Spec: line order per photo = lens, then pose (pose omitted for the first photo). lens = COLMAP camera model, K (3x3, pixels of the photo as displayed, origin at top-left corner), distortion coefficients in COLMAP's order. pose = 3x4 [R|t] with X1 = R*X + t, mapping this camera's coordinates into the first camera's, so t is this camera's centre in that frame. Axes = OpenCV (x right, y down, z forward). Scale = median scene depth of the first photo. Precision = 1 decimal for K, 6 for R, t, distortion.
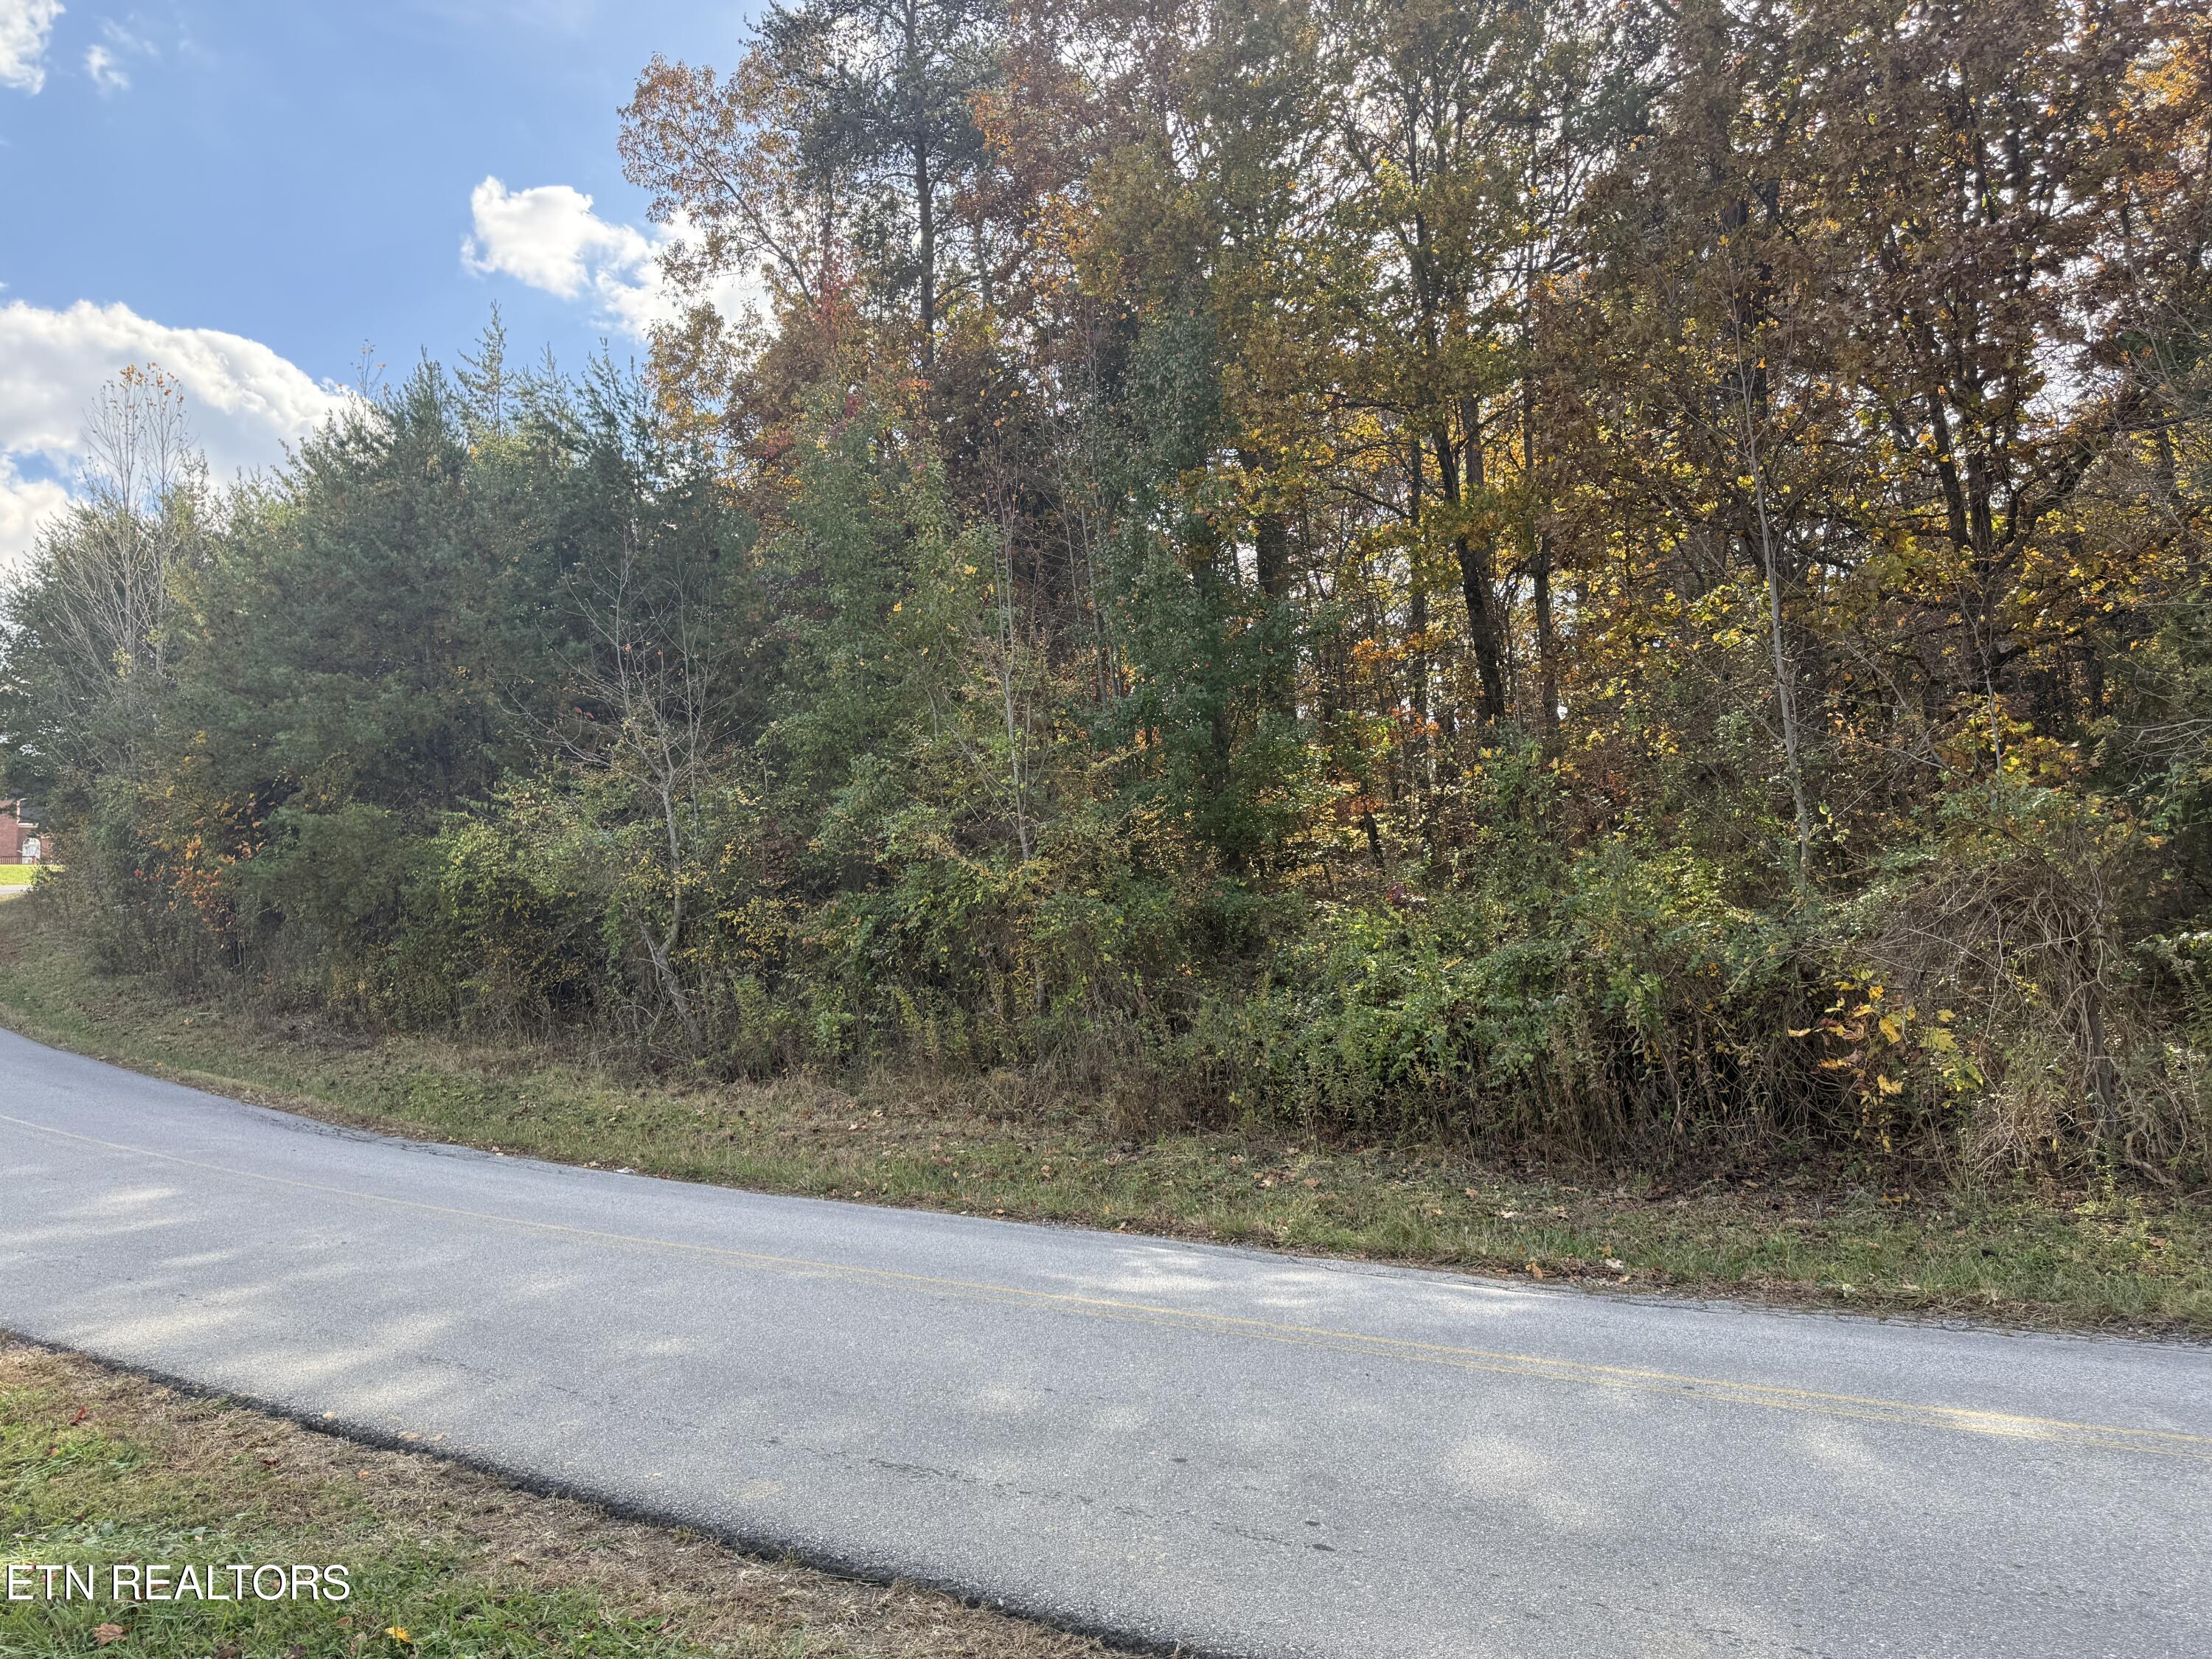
lens RADIAL K [[1558.8, 0, 1091.4], [0, 1558.8, 825.2], [0, 0, 1]] dist [0.061224, -0.069251]
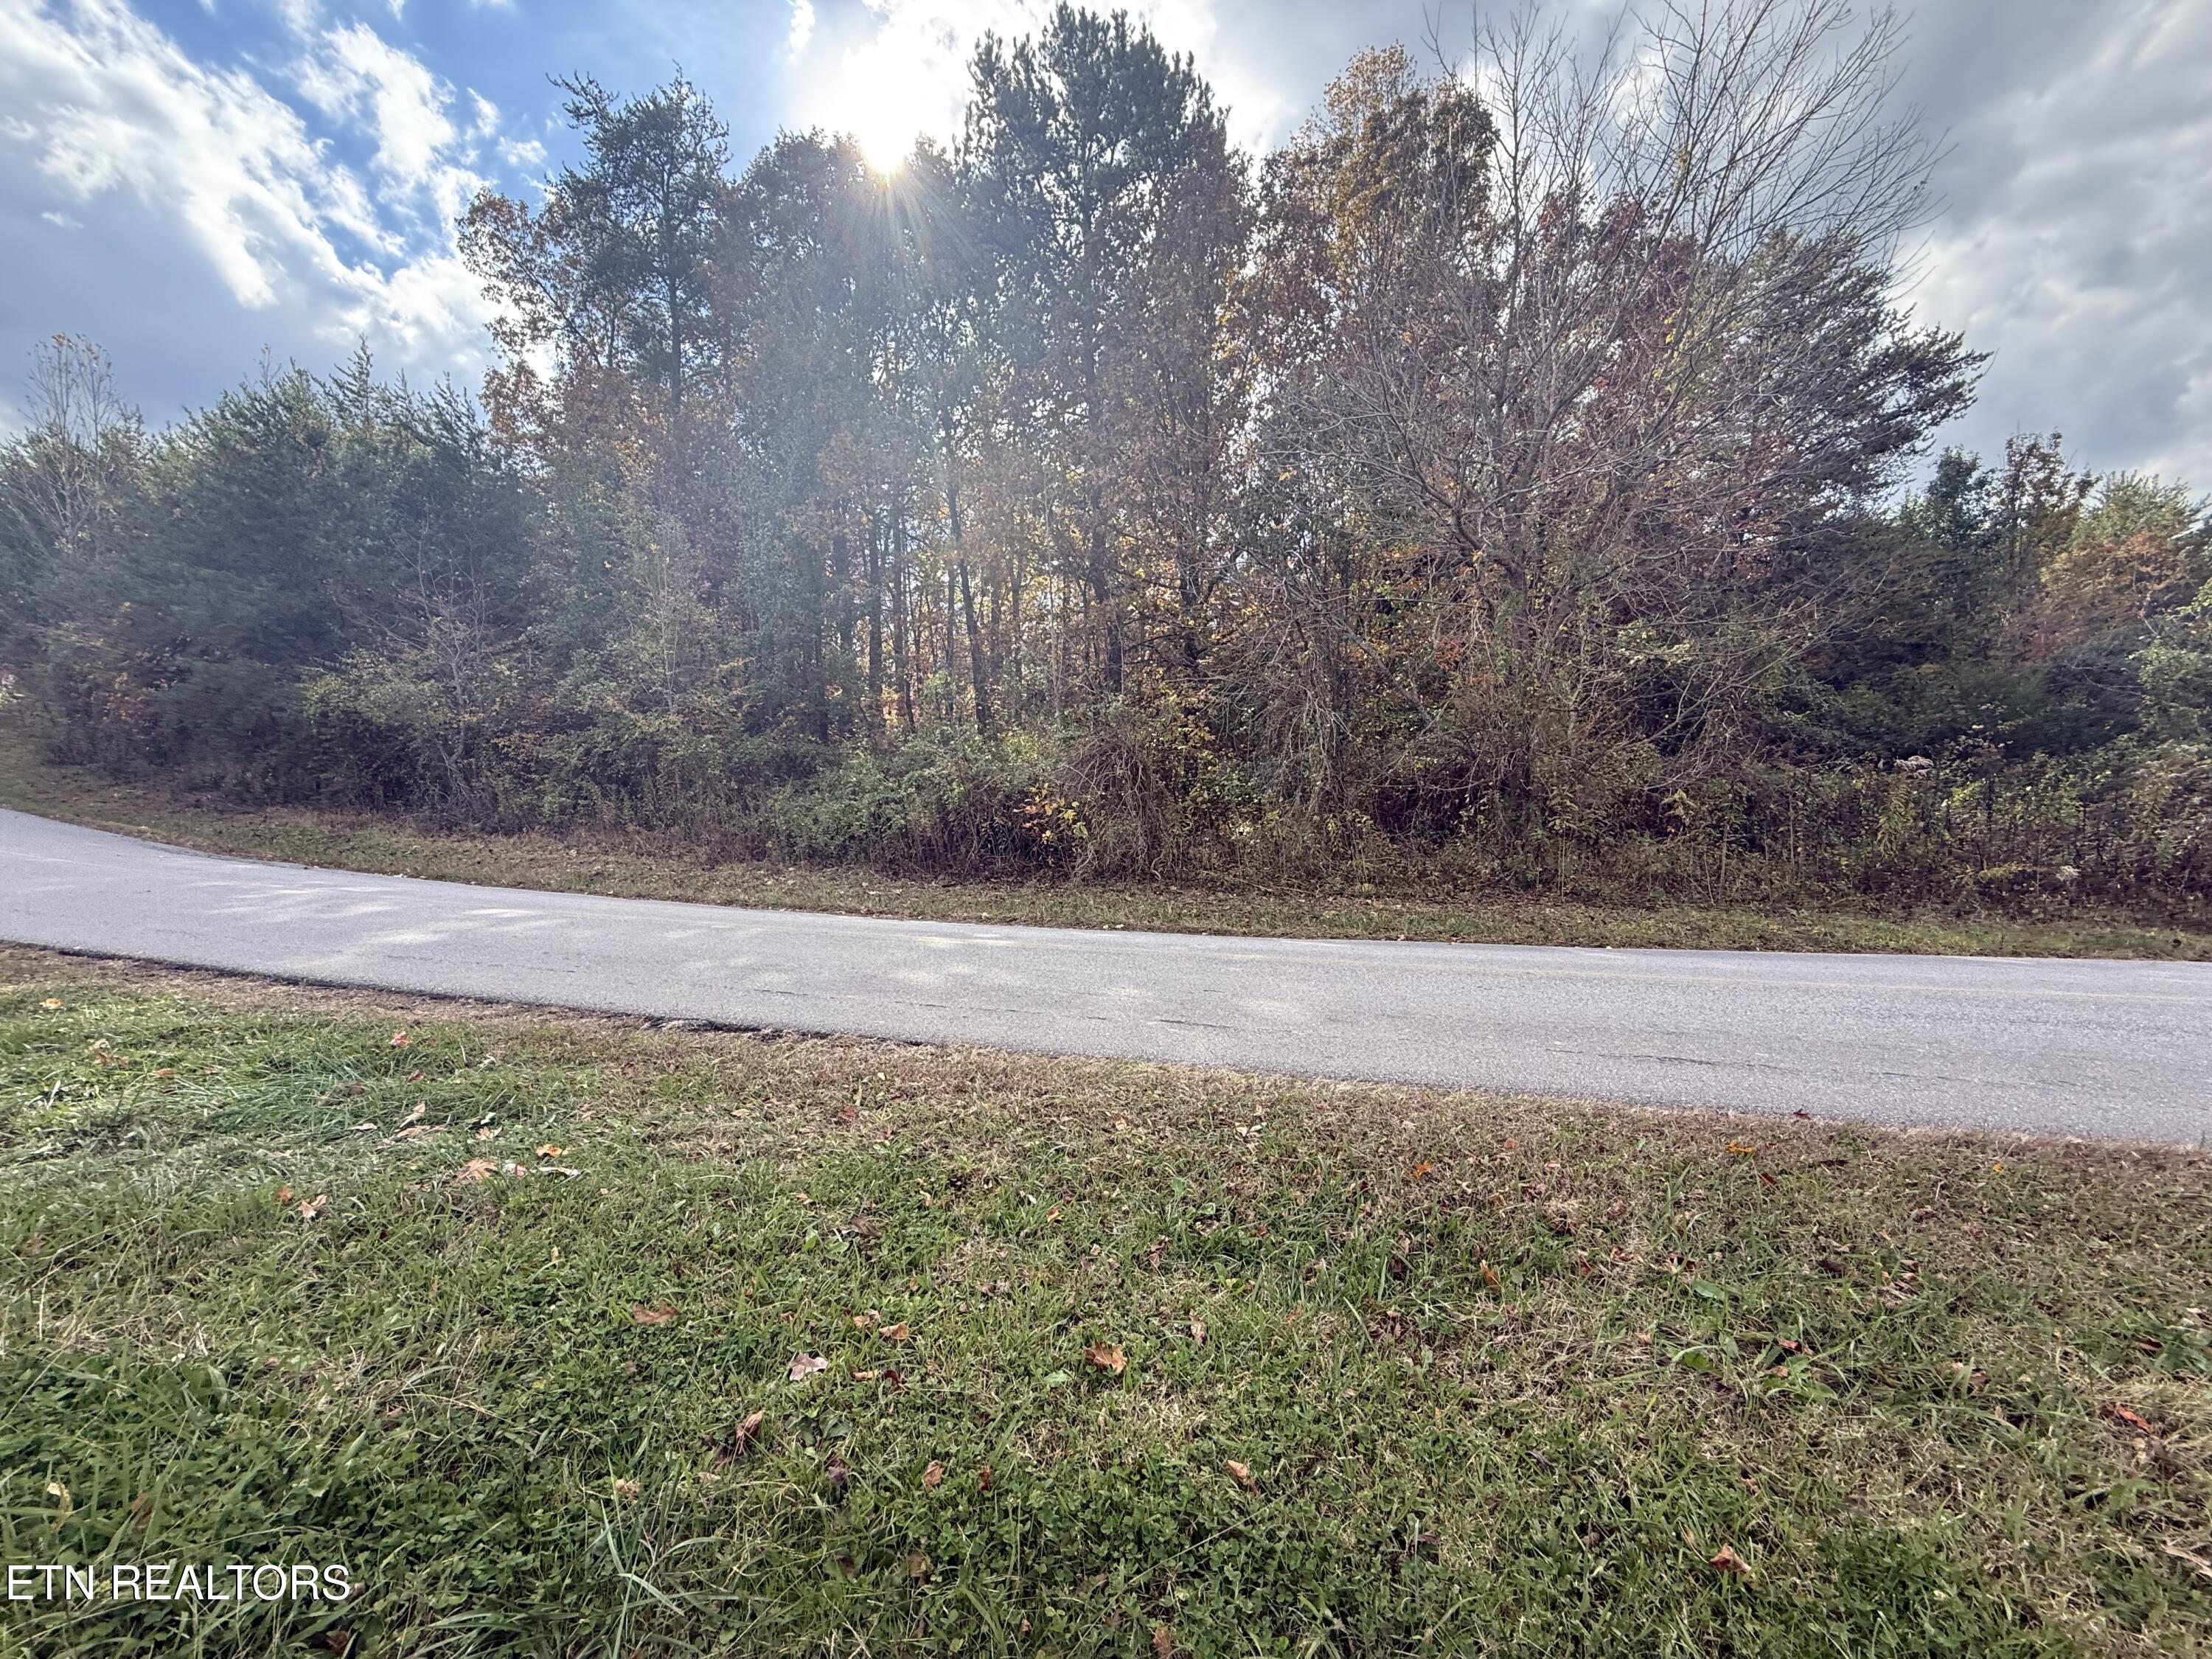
lens RADIAL K [[882.0, 0, 1095.2], [0, 882.0, 828.2], [0, 0, 1]] dist [-0.000868, 0.000493]
pose [[0.957474, 0.030663, 0.286887, 0.179655], [-0.062546, 0.992751, 0.102637, 0.020429], [-0.281660, -0.116216, 0.952450, -0.160752]]
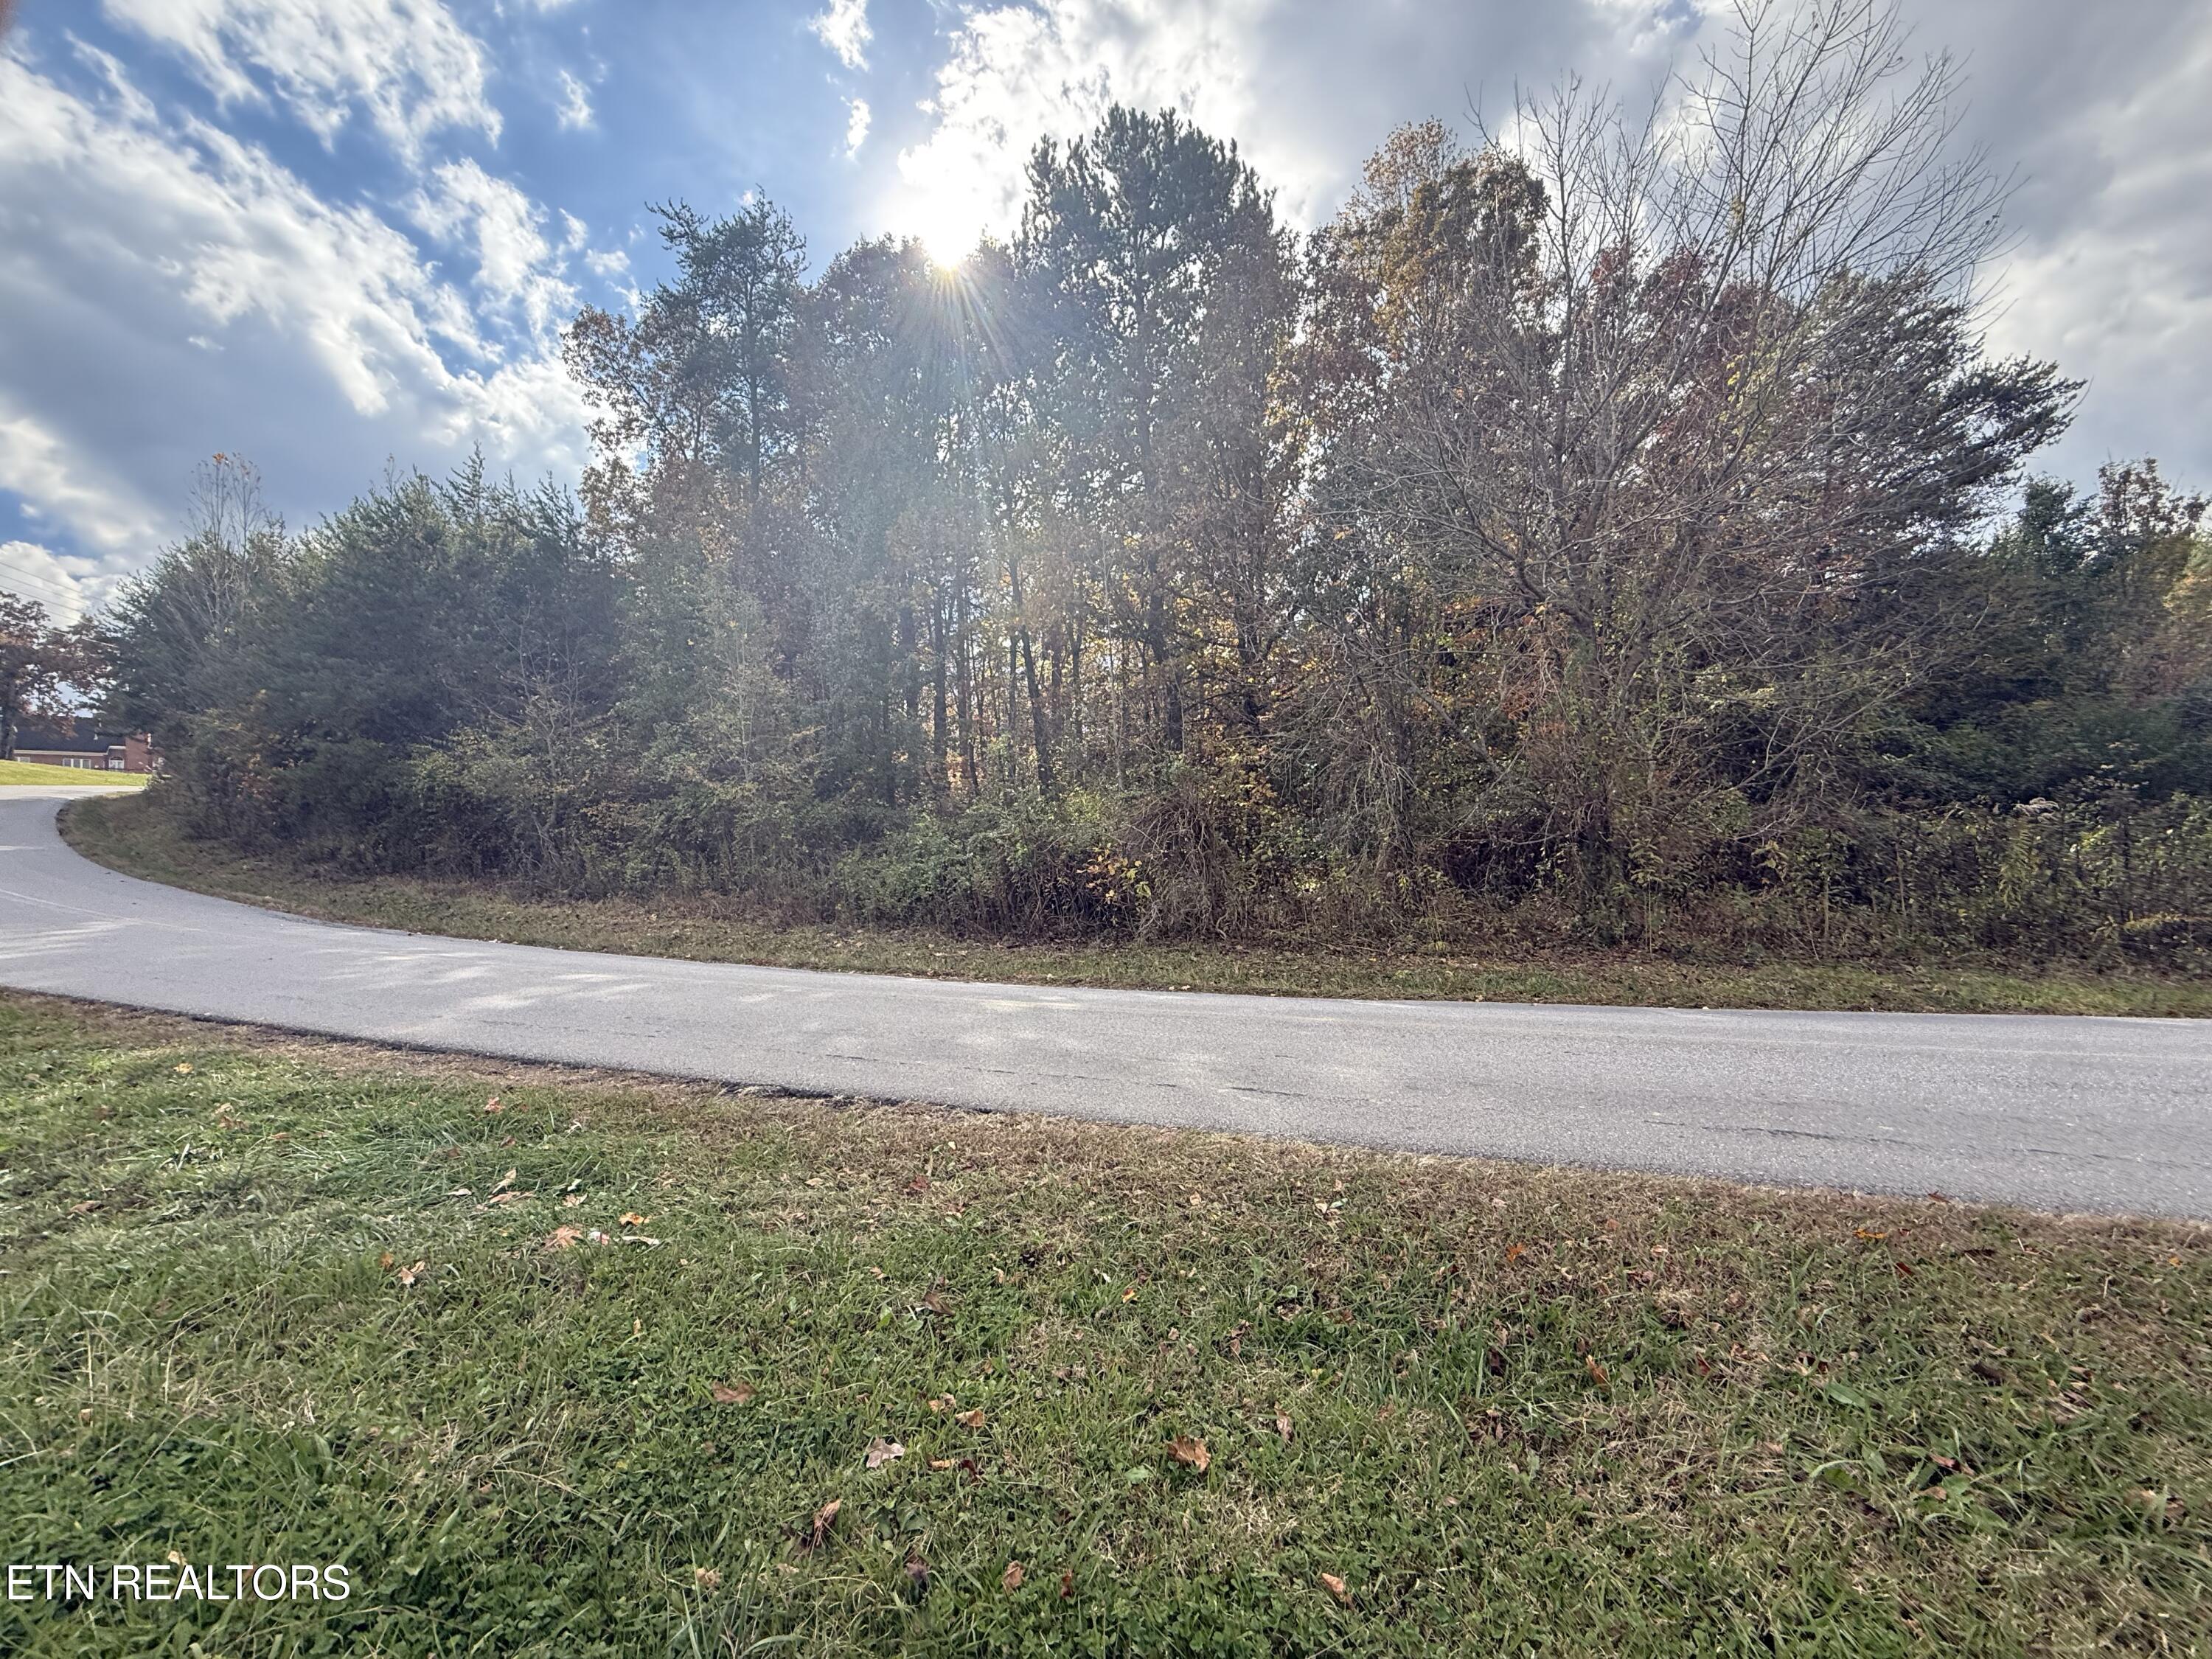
lens RADIAL K [[882.0, 0, 1094.6], [0, 882.0, 828.0], [0, 0, 1]] dist [-0.000868, 0.000493]
pose [[0.975691, 0.032763, 0.216689, 0.177606], [-0.042674, 0.998239, 0.041216, 0.017832], [-0.214957, -0.049461, 0.975370, -0.161015]]
